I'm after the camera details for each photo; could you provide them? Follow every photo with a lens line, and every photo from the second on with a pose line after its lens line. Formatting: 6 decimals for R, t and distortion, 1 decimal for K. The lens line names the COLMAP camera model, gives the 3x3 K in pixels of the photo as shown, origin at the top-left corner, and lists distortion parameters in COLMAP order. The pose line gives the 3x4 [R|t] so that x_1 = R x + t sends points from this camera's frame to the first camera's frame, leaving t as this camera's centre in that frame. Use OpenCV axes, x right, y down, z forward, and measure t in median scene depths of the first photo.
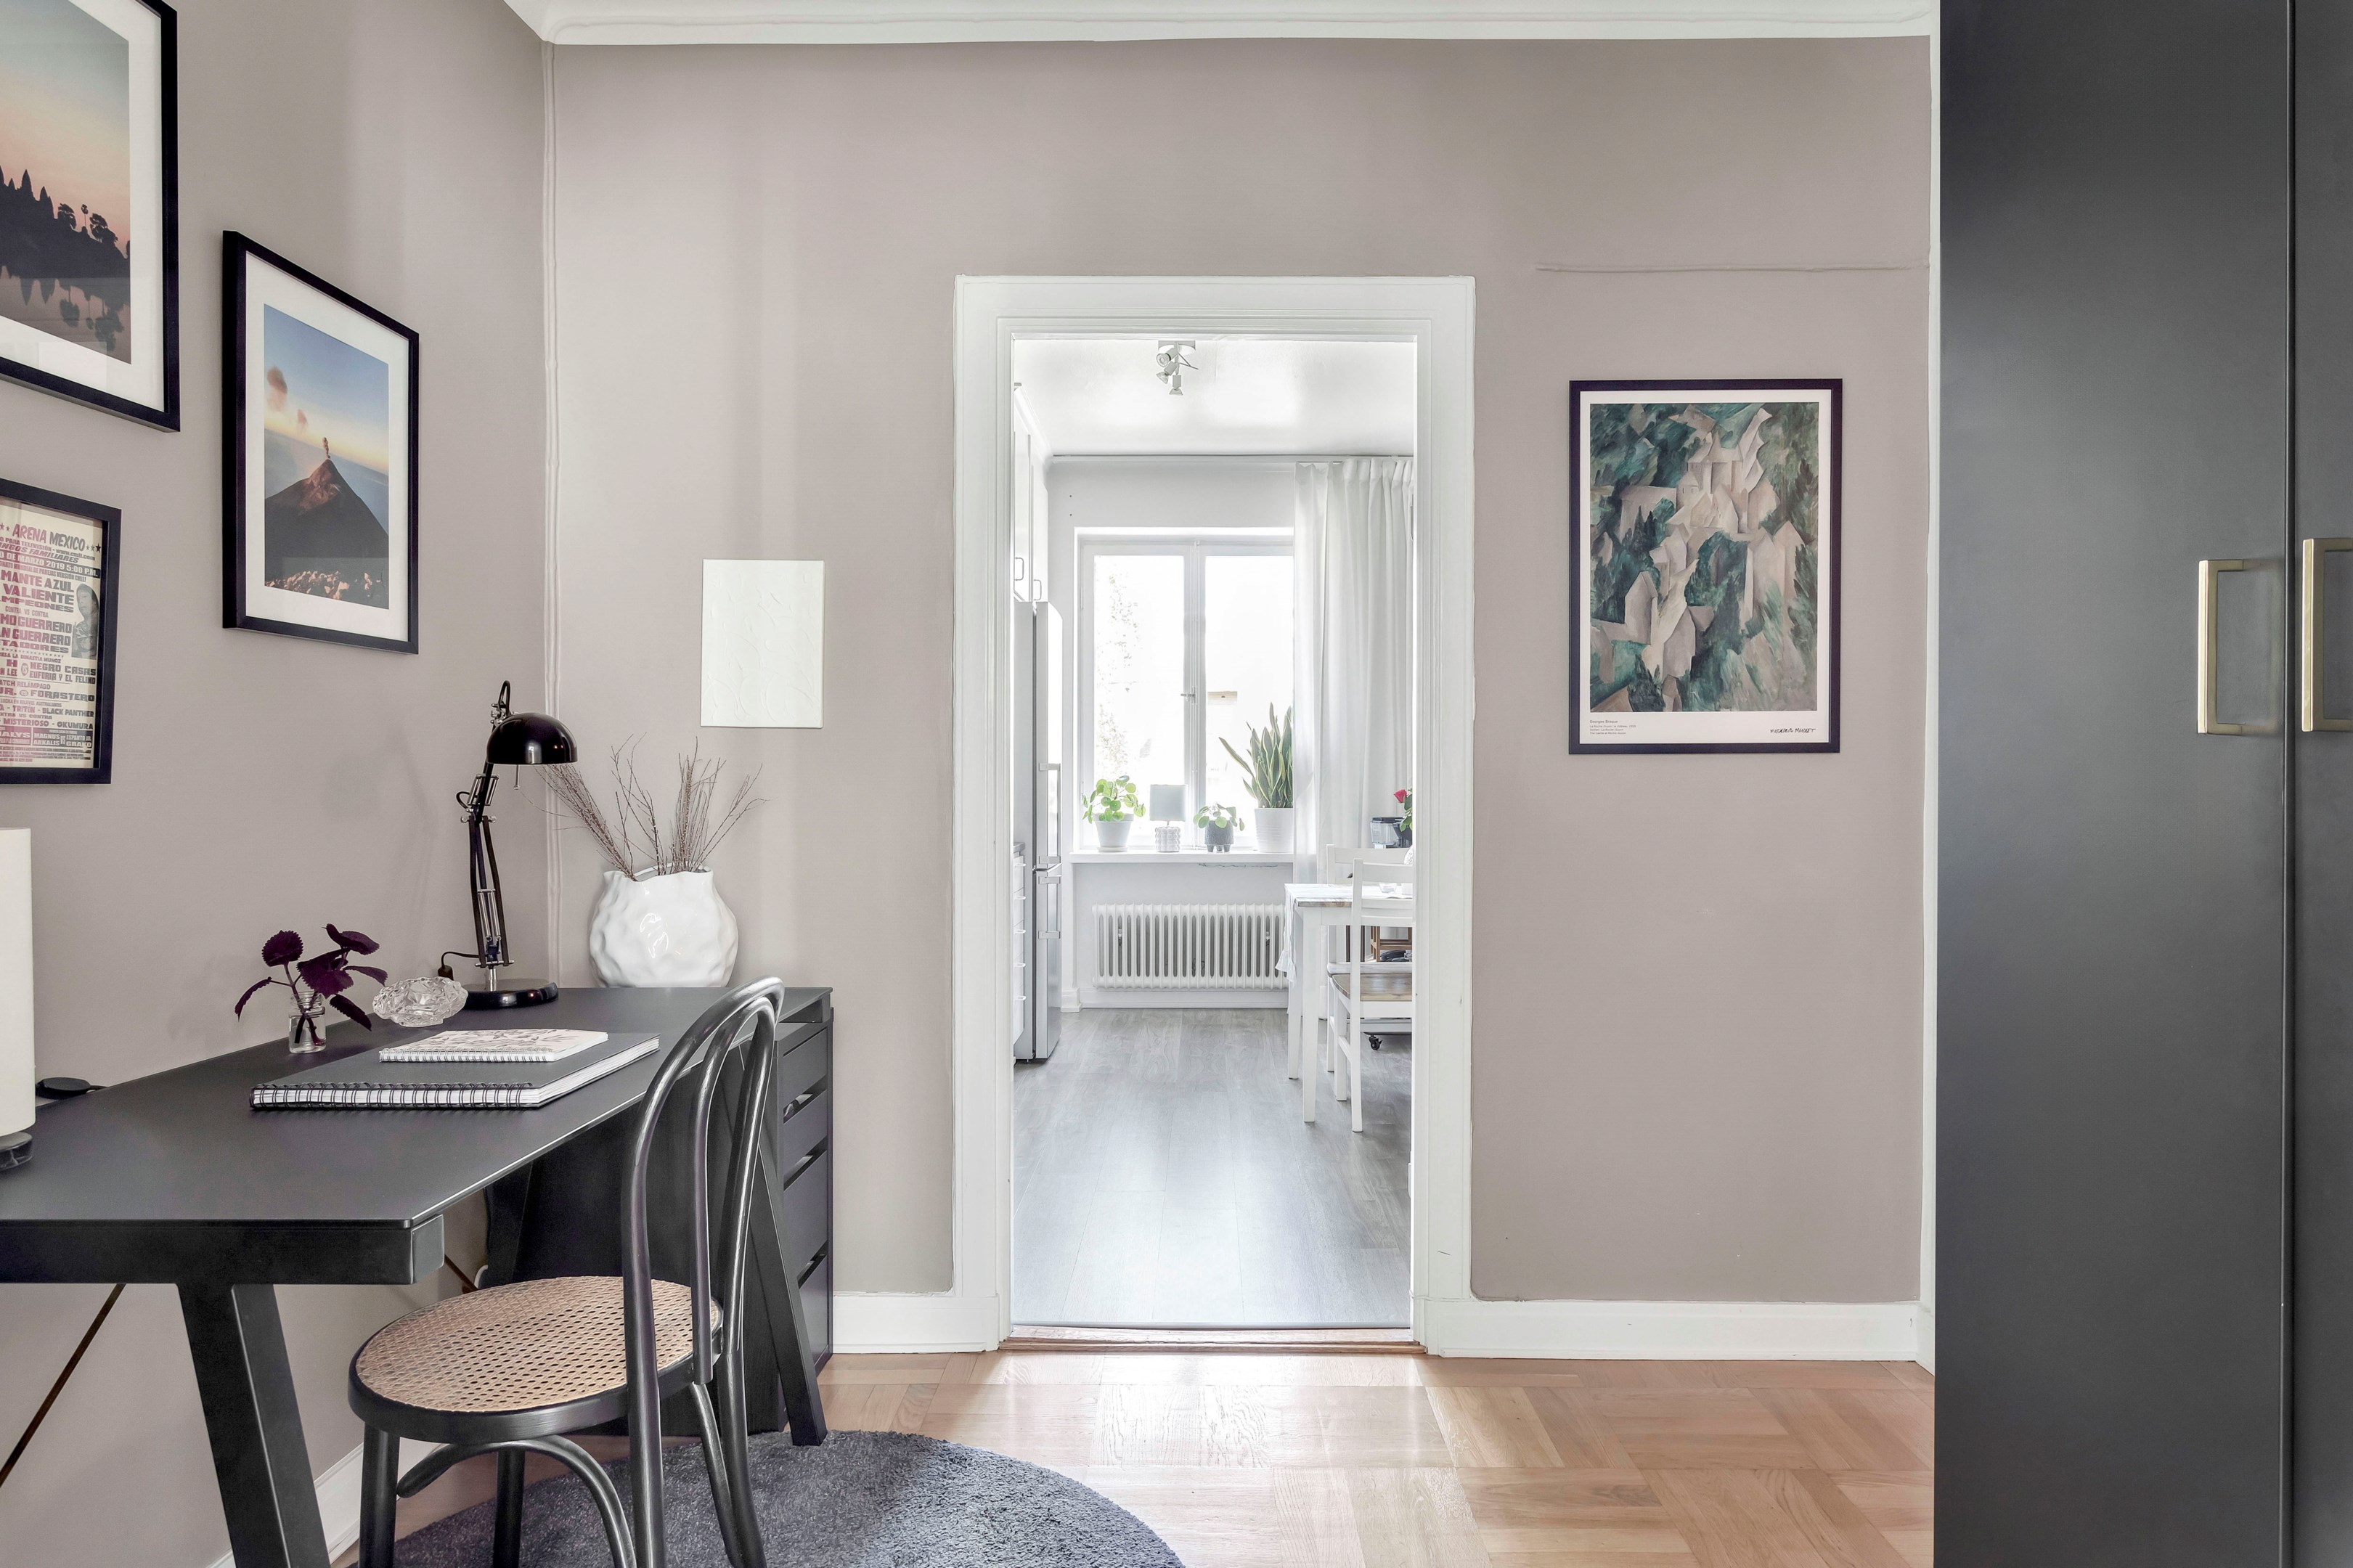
lens RADIAL K [[1349.4, 0, 1176.5], [0, 1349.4, 784.0], [0, 0, 1]] dist [-0.001948, -0.000498]
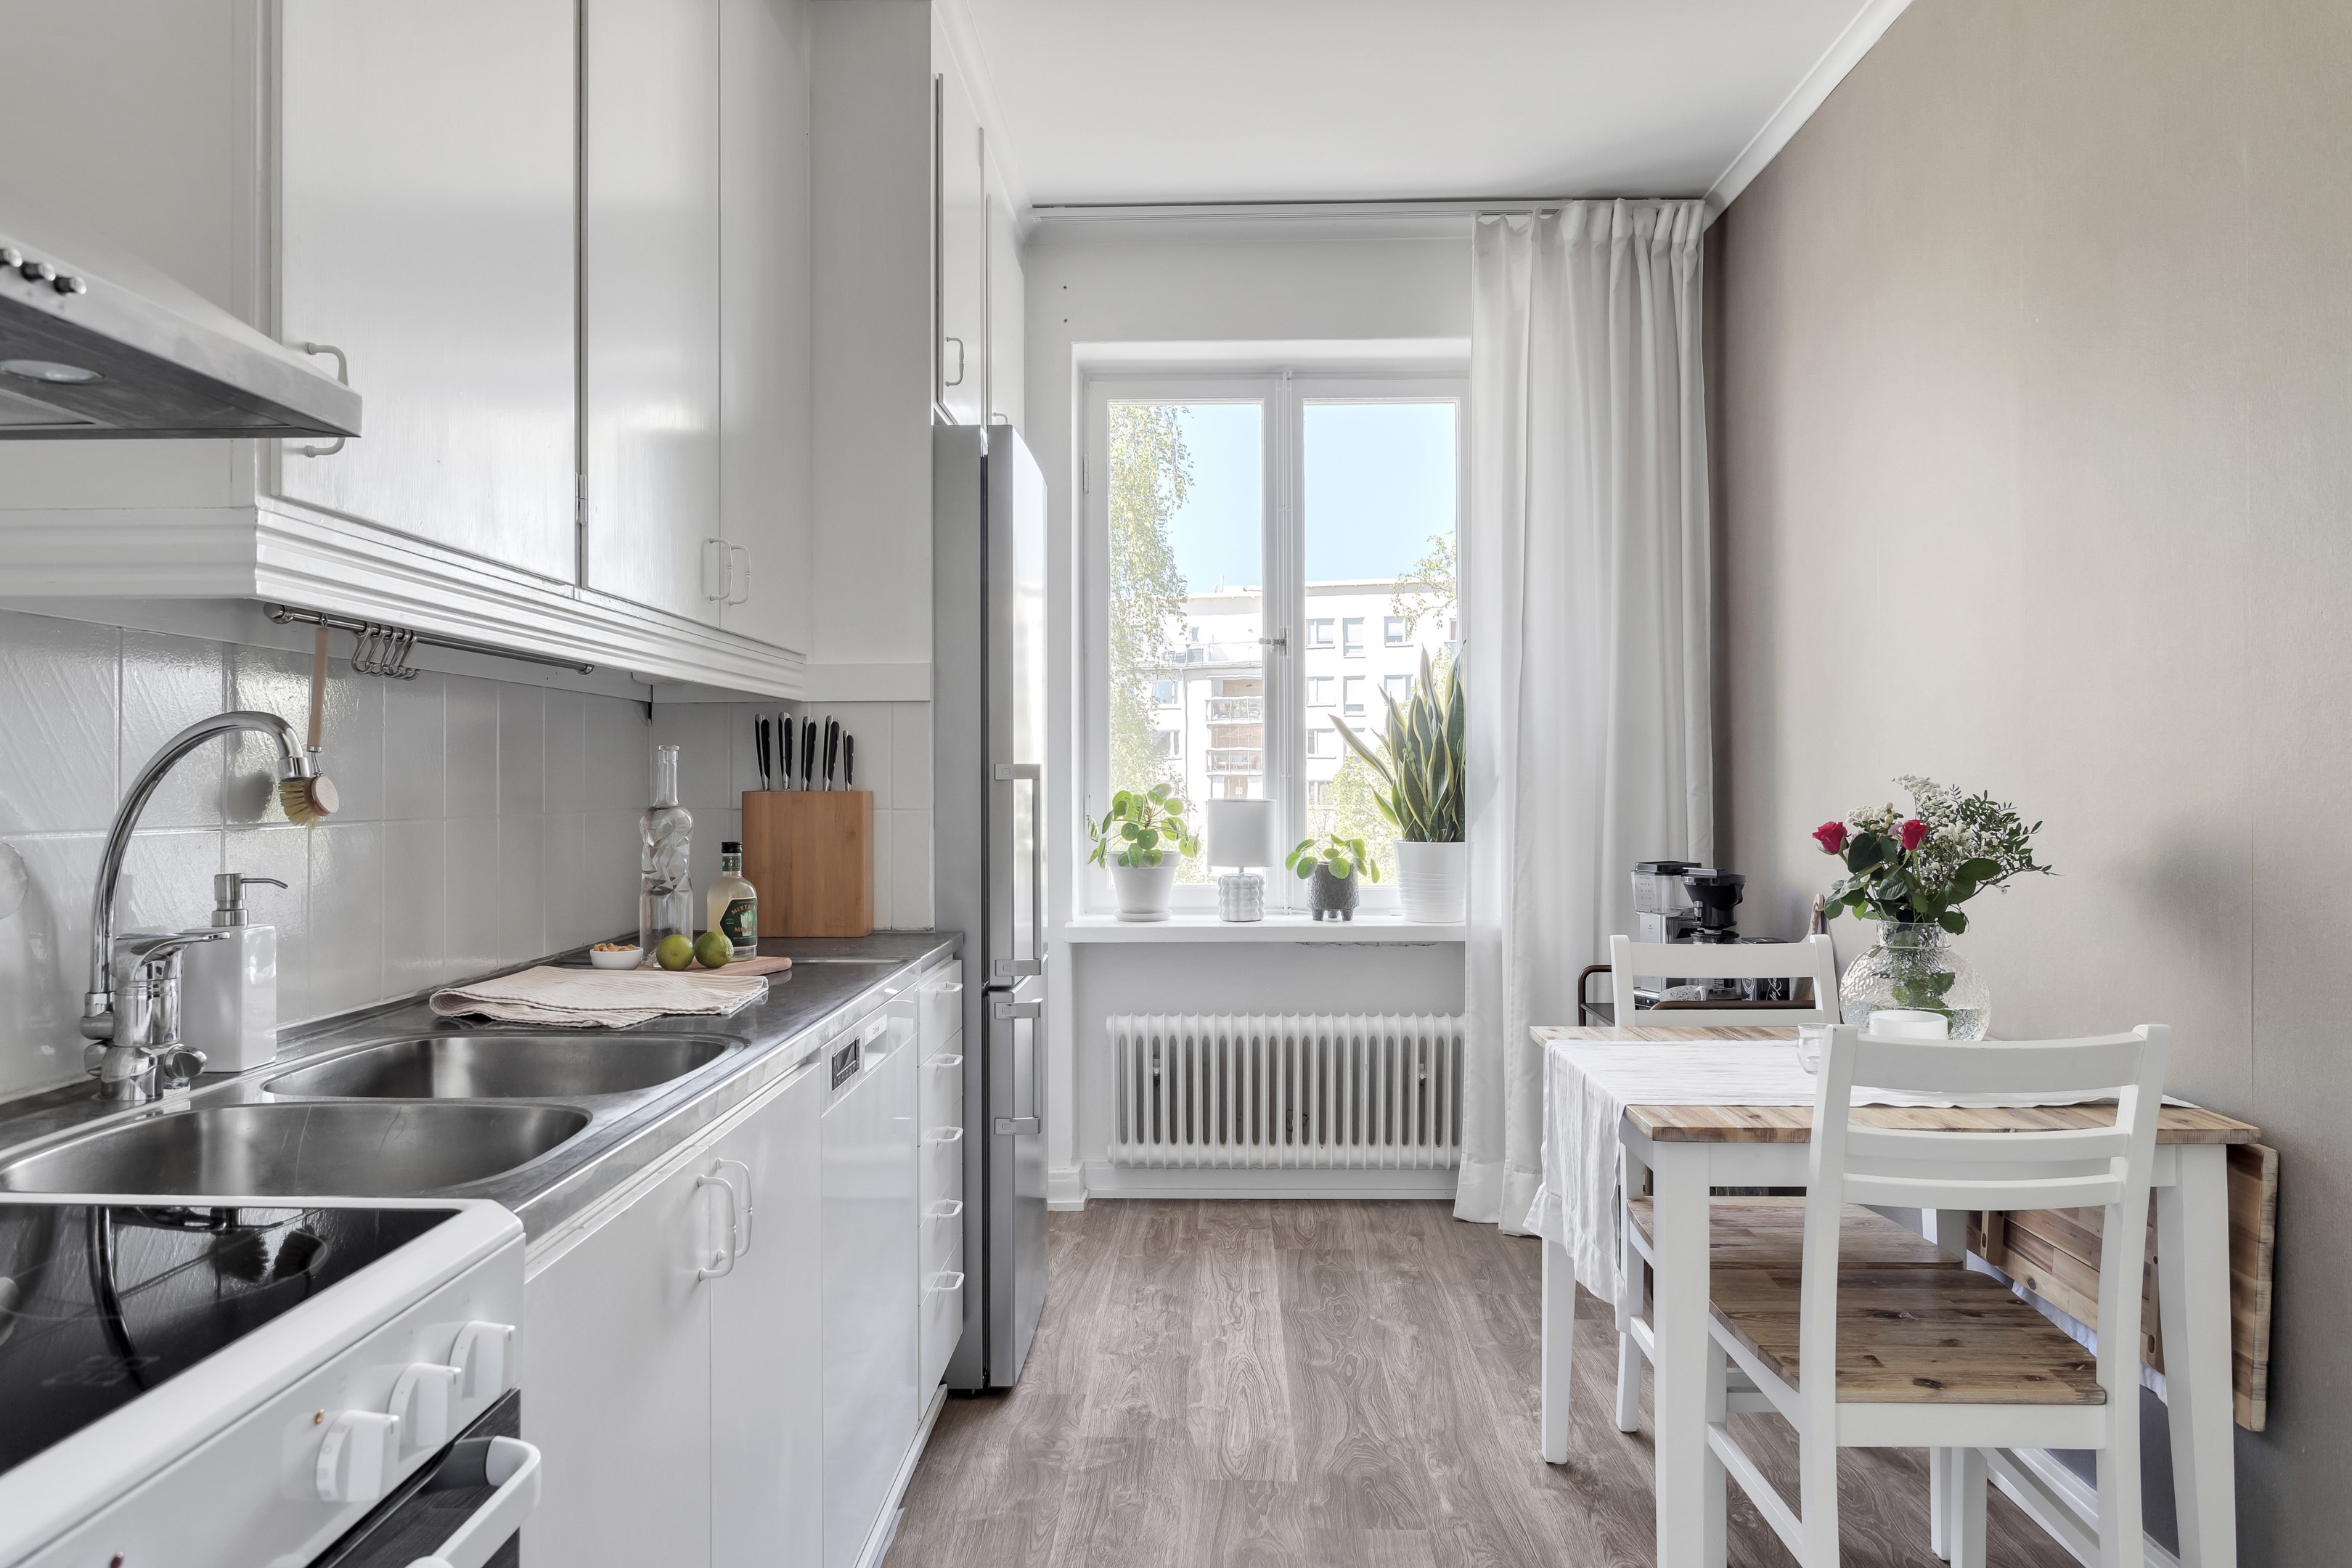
lens RADIAL K [[1390.8, 0, 1181.2], [0, 1390.8, 760.7], [0, 0, 1]] dist [-0.008936, 0.002556]
pose [[0.999955, -0.005244, -0.007898, -0.026551], [0.005121, 0.999866, -0.015524, -0.007277], [0.007978, 0.015482, 0.999848, 0.423848]]
